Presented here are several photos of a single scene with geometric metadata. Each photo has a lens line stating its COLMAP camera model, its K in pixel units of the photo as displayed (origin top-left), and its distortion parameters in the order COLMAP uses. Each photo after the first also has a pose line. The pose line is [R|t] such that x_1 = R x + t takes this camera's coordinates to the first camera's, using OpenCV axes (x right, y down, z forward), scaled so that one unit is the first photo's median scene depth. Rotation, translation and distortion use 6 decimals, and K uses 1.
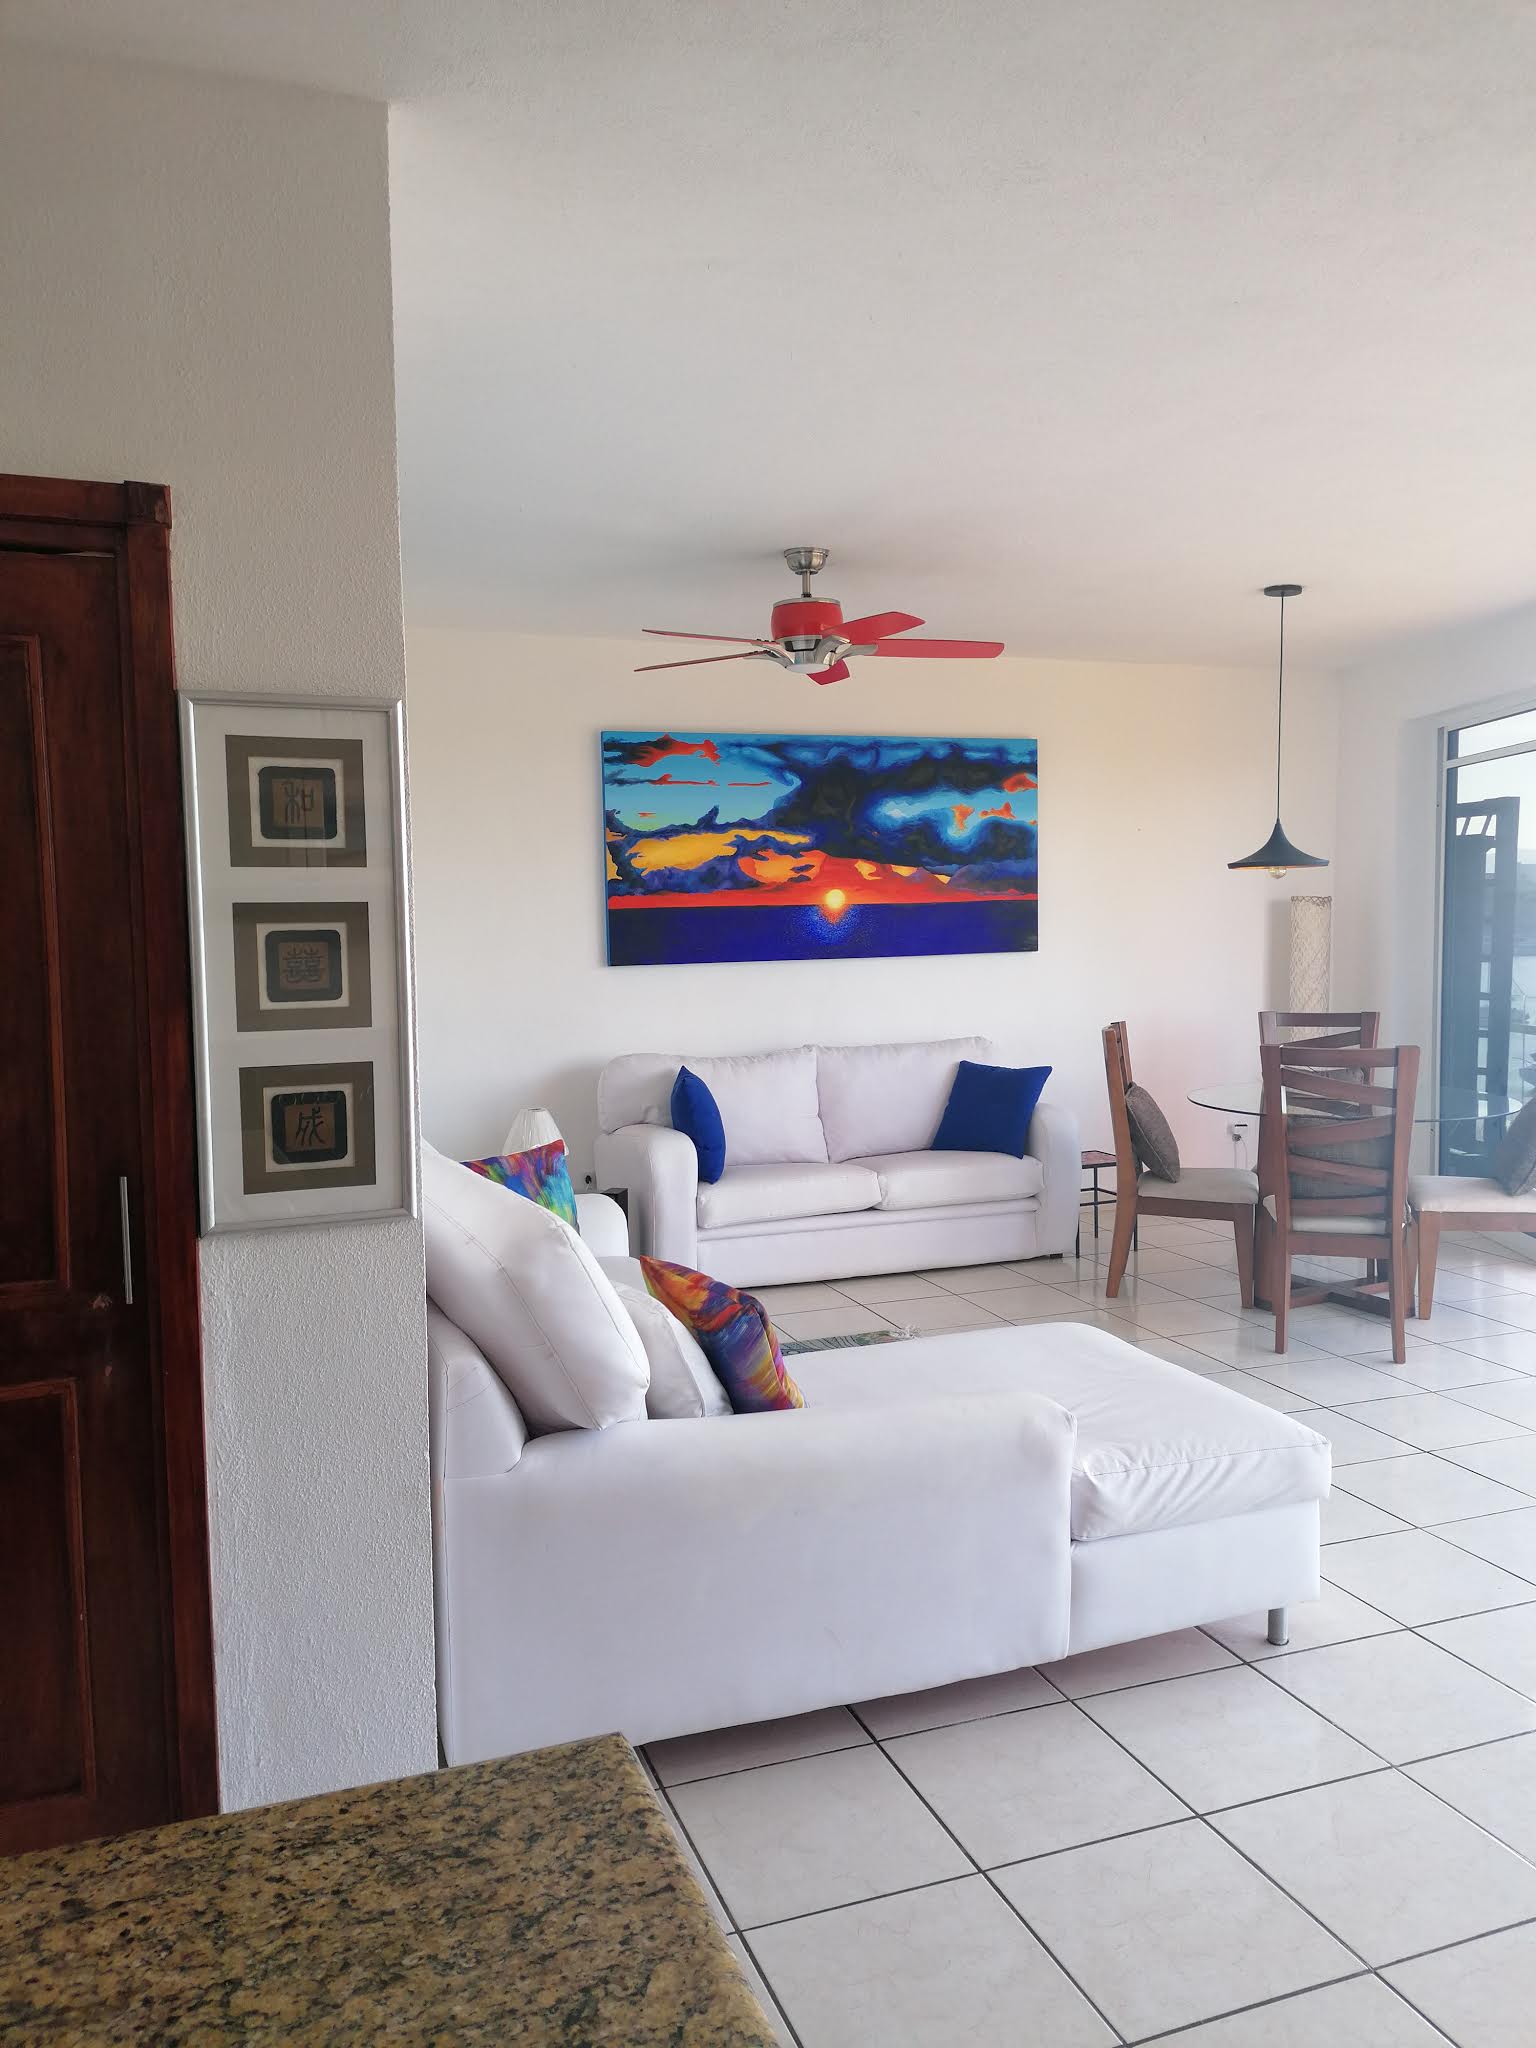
lens RADIAL K [[1538.8, 0, 767.3], [0, 1538.8, 1017.9], [0, 0, 1]] dist [0.080554, -0.086073]
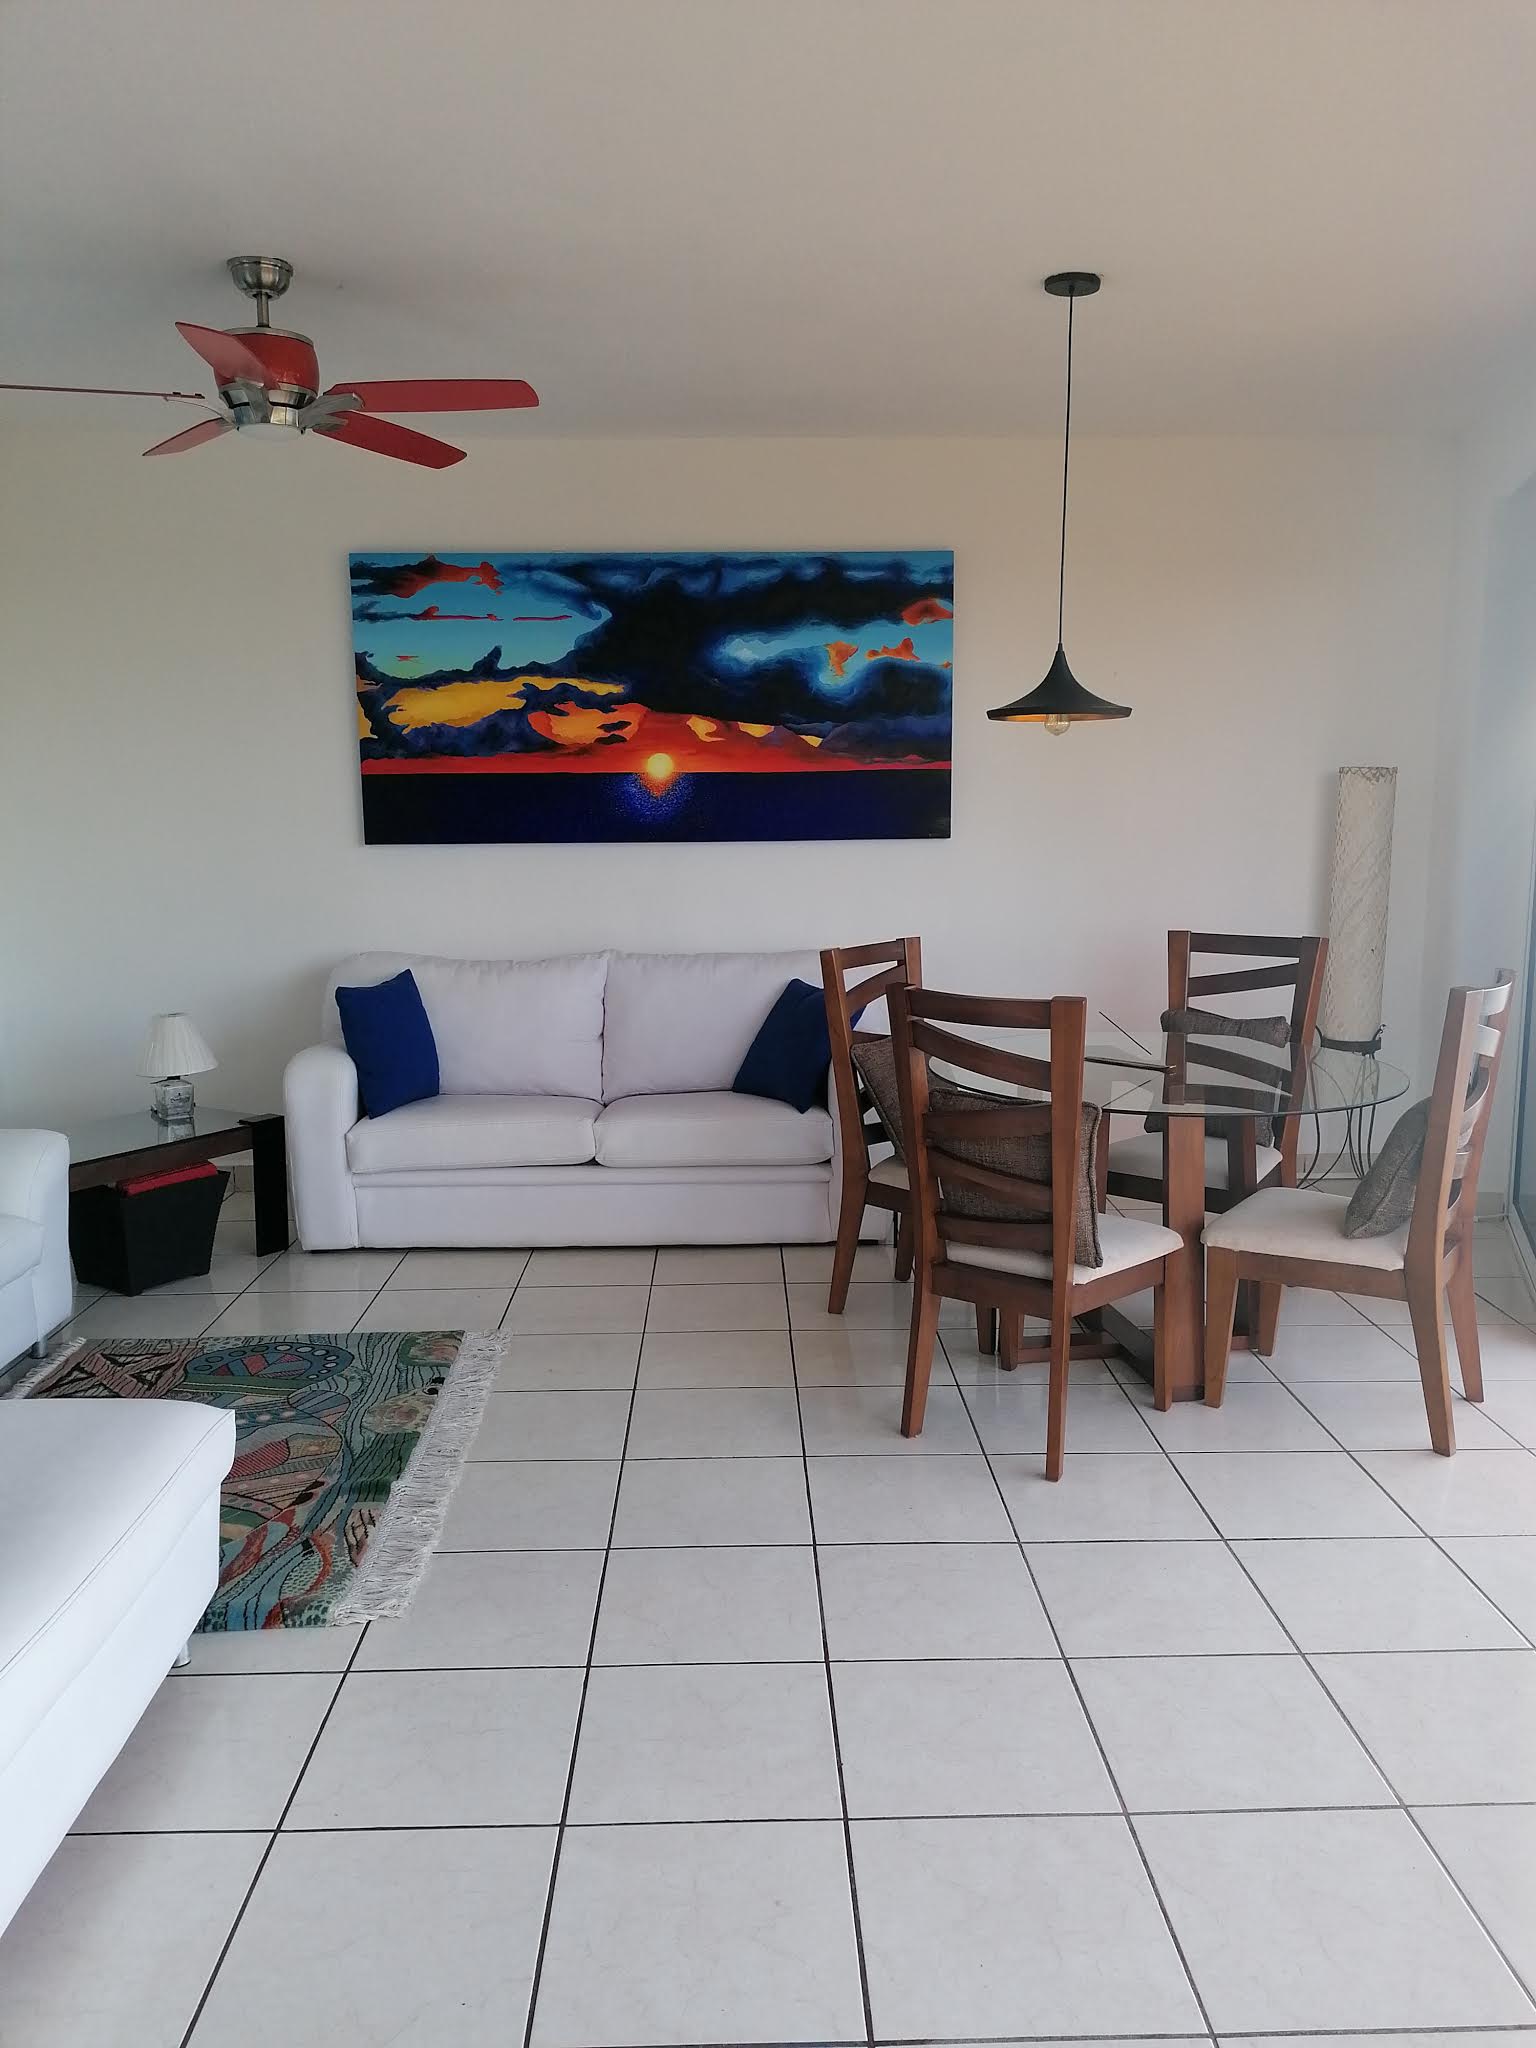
lens RADIAL K [[1538.8, 0, 757.8], [0, 1538.8, 1016.8], [0, 0, 1]] dist [0.080554, -0.086073]
pose [[0.946794, 0.057382, -0.316683, 0.357438], [-0.033144, 0.996130, 0.081403, -0.015411], [0.320129, -0.066576, 0.945032, 0.266419]]
